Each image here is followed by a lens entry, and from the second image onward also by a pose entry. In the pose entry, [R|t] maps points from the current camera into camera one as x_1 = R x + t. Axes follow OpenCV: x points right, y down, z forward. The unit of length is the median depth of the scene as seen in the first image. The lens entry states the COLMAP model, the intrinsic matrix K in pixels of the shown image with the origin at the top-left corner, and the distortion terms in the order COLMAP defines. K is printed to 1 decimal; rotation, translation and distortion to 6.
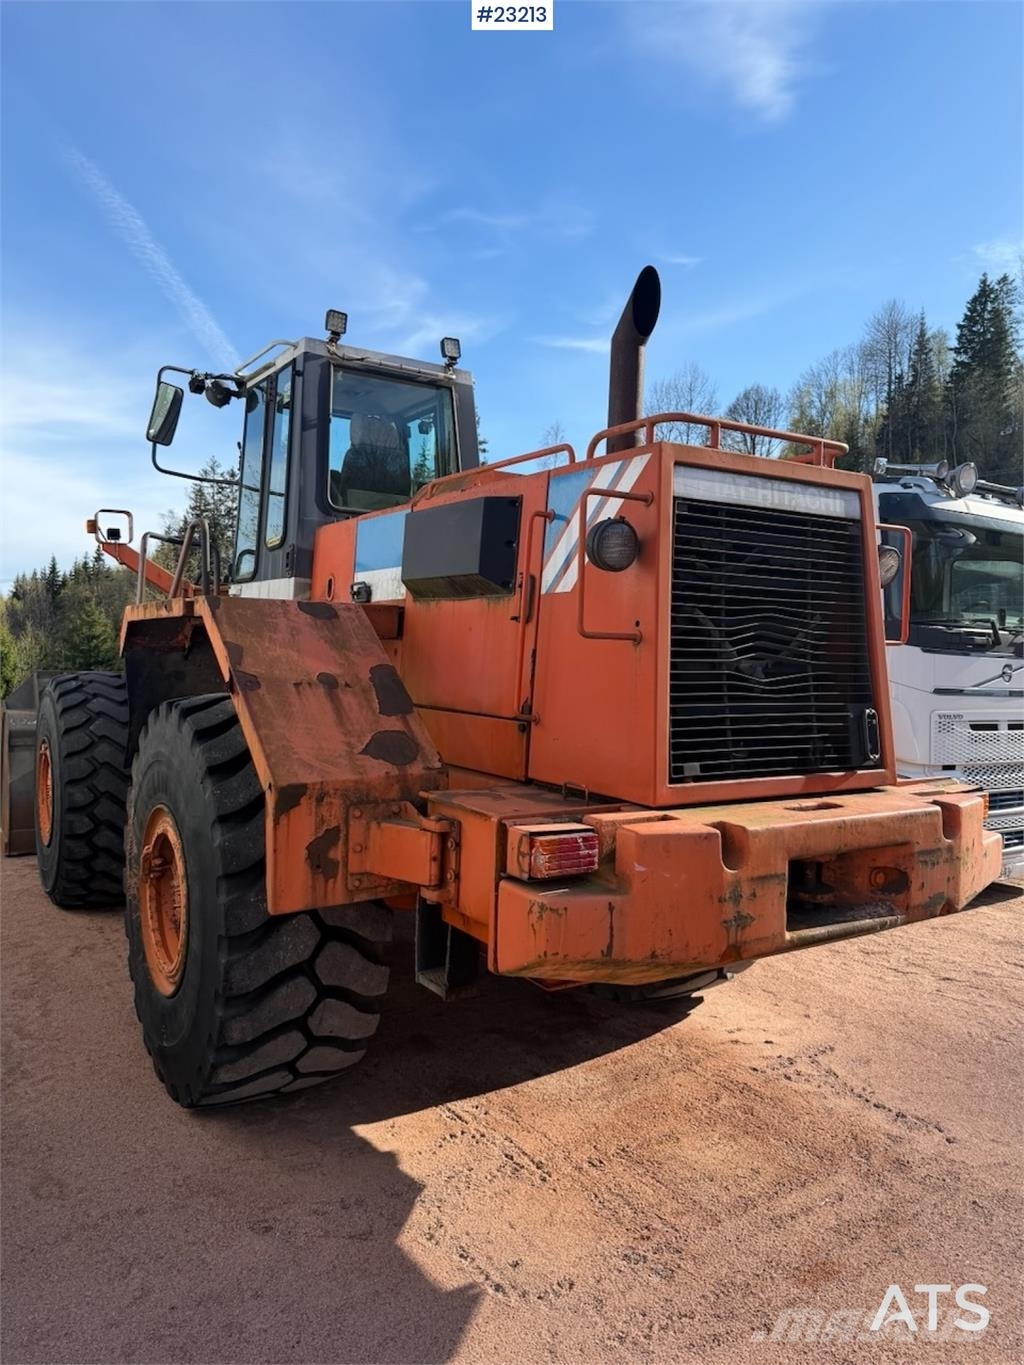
lens RADIAL K [[963.6, 0, 512.0], [0, 963.6, 682.5], [0, 0, 1]] dist [-0.000031, -0.002329]
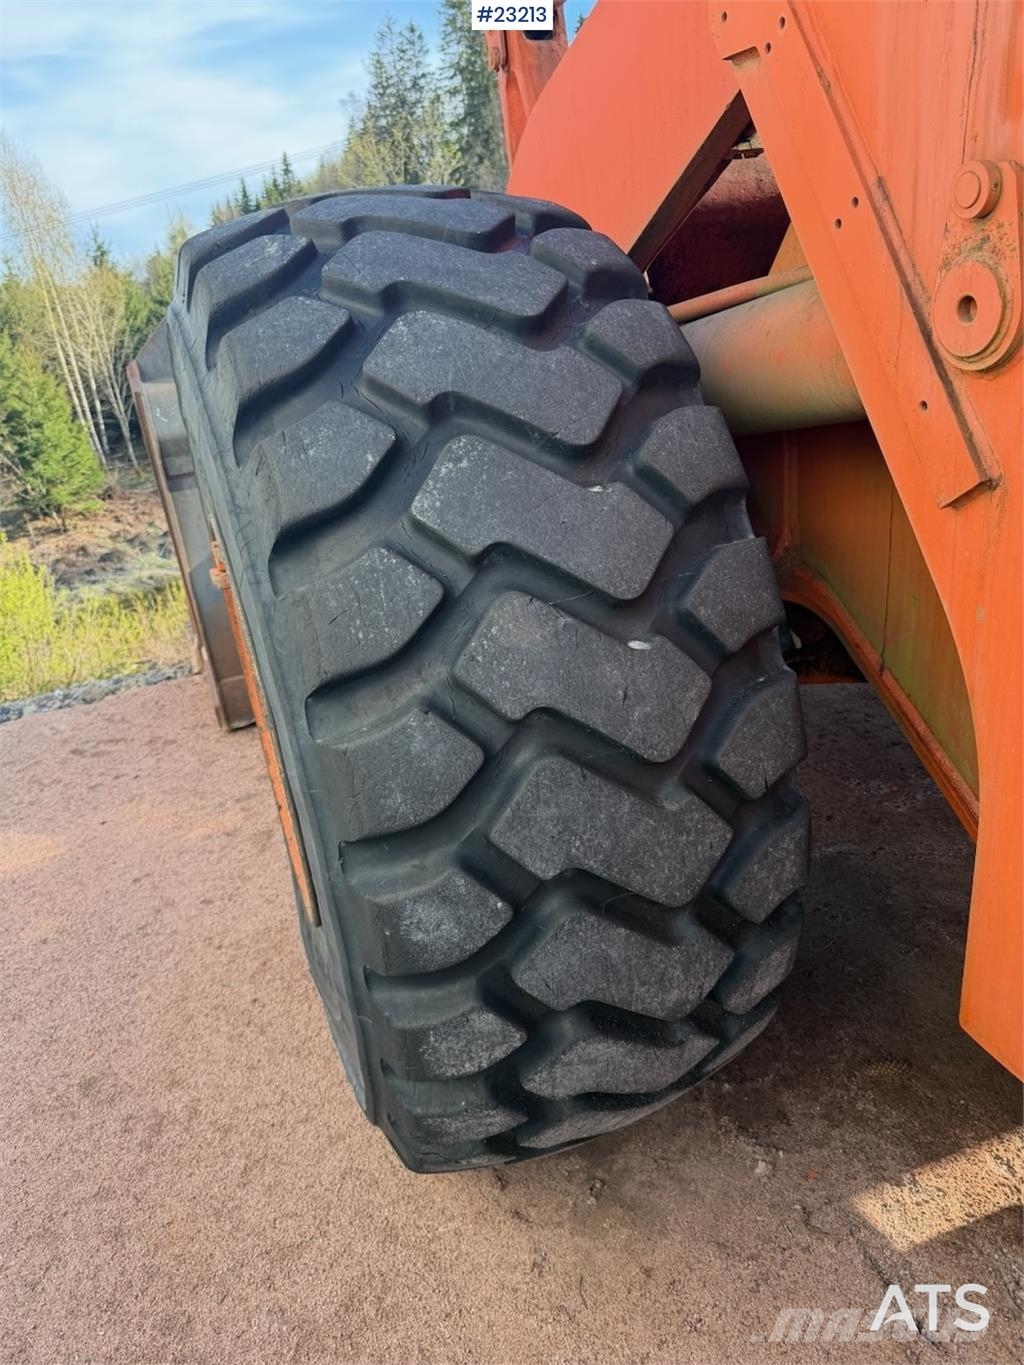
lens RADIAL K [[963.6, 0, 512.0], [0, 963.6, 682.5], [0, 0, 1]] dist [-0.000031, -0.002329]
pose [[0.970098, -0.030790, -0.240752, -0.370381], [0.122180, 0.919026, 0.374783, 0.014401], [0.209718, -0.392992, 0.895308, 0.816634]]
